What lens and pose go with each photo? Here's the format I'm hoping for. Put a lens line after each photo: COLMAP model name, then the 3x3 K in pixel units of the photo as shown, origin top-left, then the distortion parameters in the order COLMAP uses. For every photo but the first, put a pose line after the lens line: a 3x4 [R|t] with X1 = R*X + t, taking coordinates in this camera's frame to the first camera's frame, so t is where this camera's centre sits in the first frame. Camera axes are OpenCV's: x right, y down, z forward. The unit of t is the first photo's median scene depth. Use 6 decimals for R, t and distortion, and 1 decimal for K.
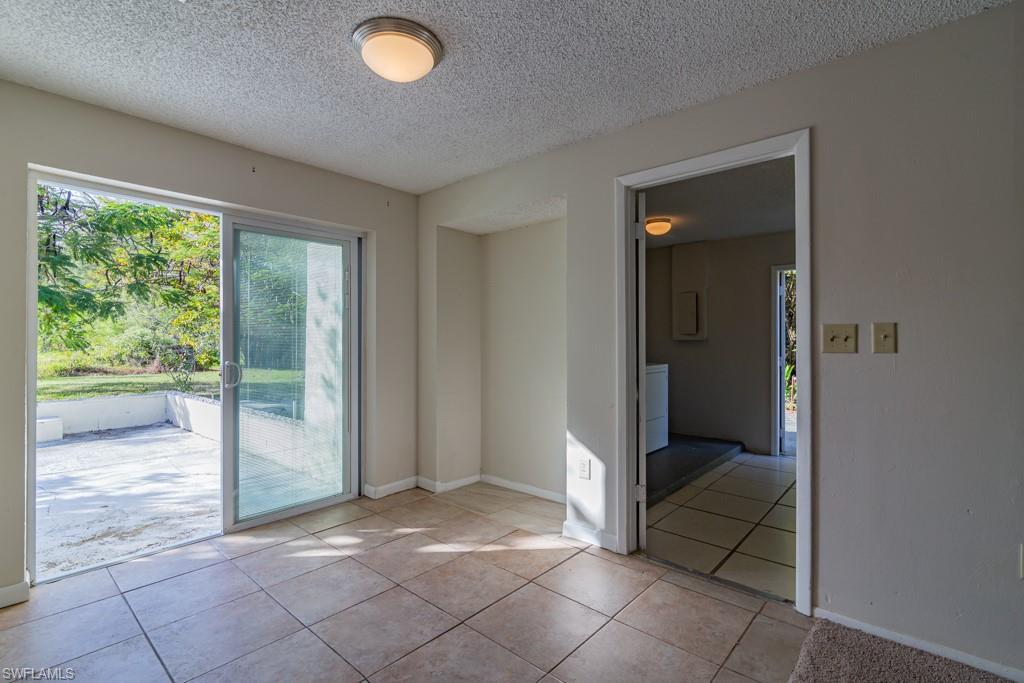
lens RADIAL K [[476.4, 0, 520.0], [0, 476.4, 341.7], [0, 0, 1]] dist [0.004311, 0.001713]
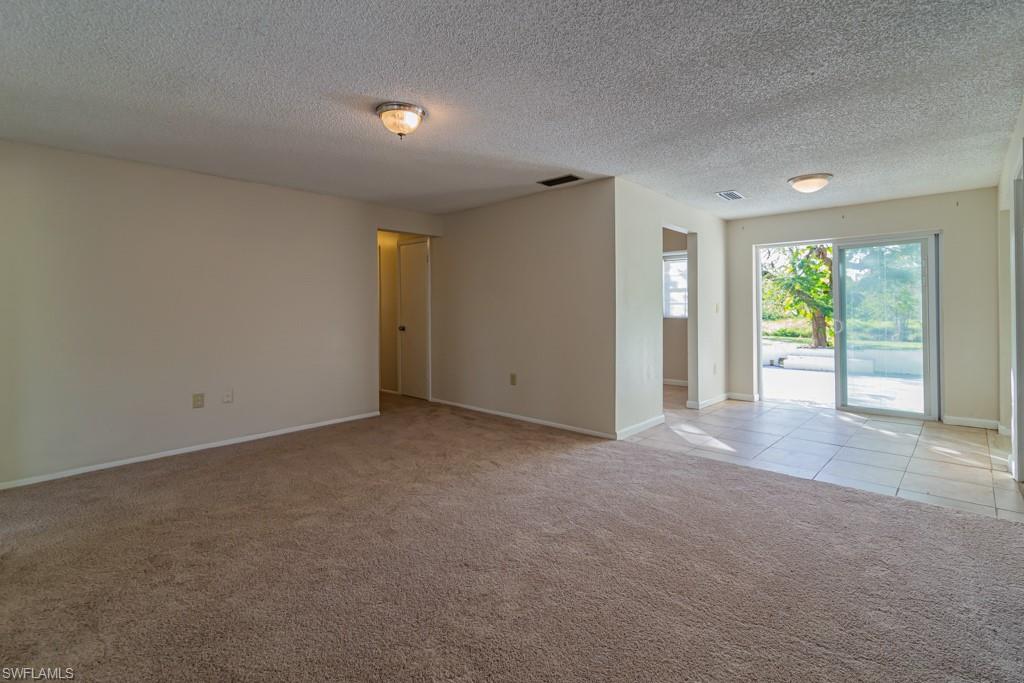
lens RADIAL K [[476.4, 0, 507.4], [0, 476.4, 311.6], [0, 0, 1]] dist [0.004311, 0.001713]
pose [[-0.033997, -0.002834, -0.999418, 1.073645], [0.003639, 0.999989, -0.002960, 0.007769], [0.999415, -0.003737, -0.033987, -0.197452]]
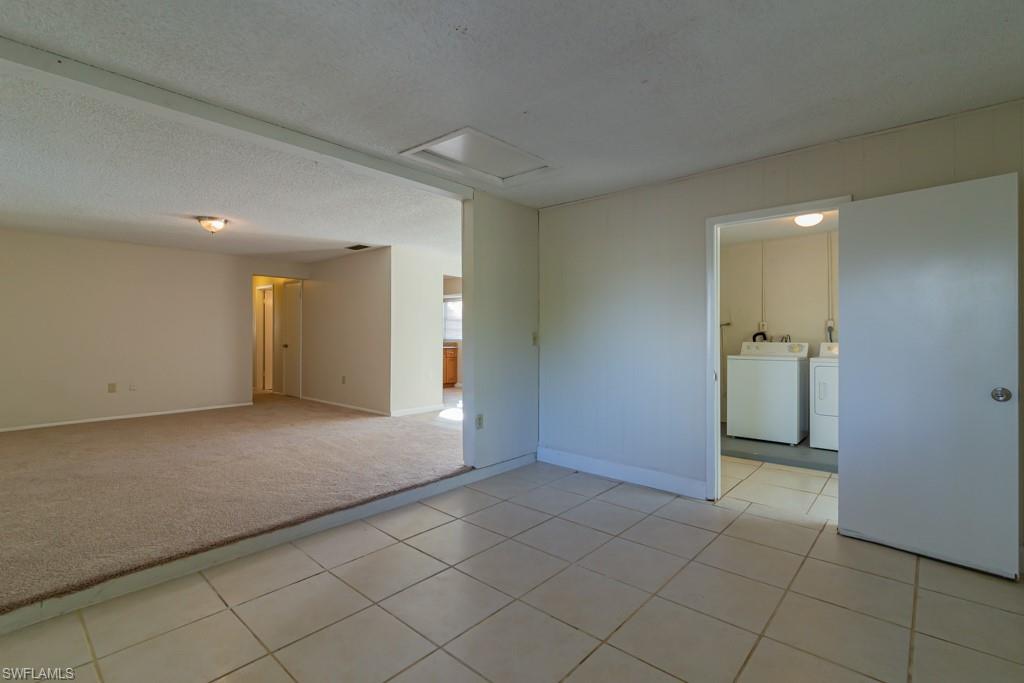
lens RADIAL K [[476.4, 0, 507.8], [0, 476.4, 338.4], [0, 0, 1]] dist [0.004311, 0.001713]
pose [[-0.011241, -0.002901, -0.999933, 1.683788], [-0.007708, 0.999966, -0.002814, 0.024566], [0.999907, 0.007676, -0.011263, 0.477273]]
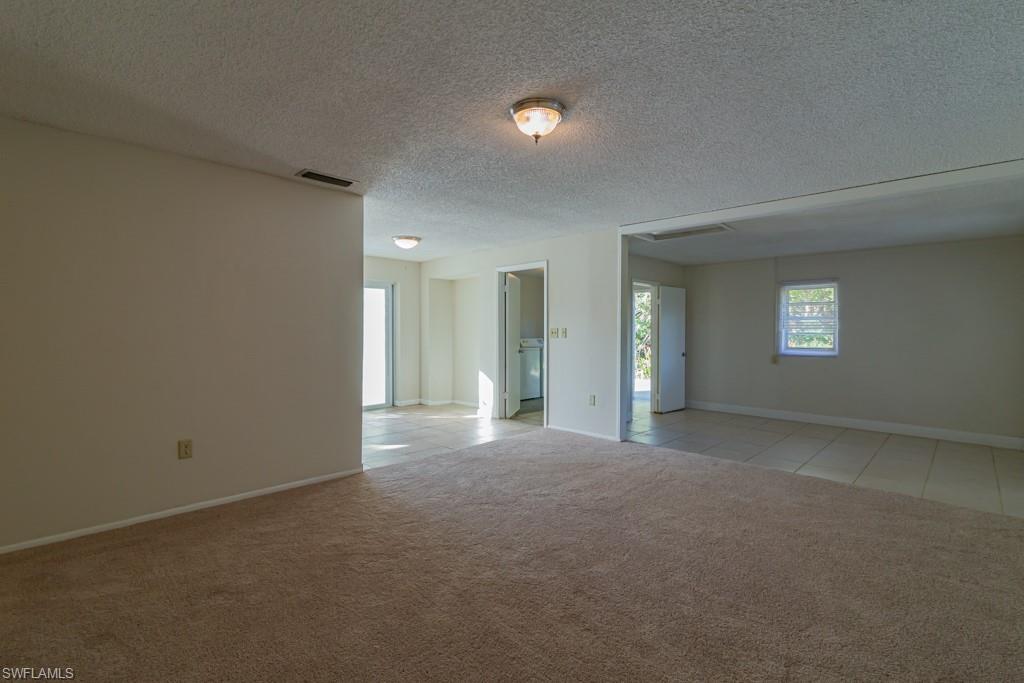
lens RADIAL K [[476.4, 0, 510.3], [0, 476.4, 337.8], [0, 0, 1]] dist [0.004311, 0.001713]
pose [[0.997749, 0.001853, -0.067040, 0.323296], [-0.001019, 0.999922, 0.012474, -0.007286], [0.067058, -0.012378, 0.997672, -1.067246]]
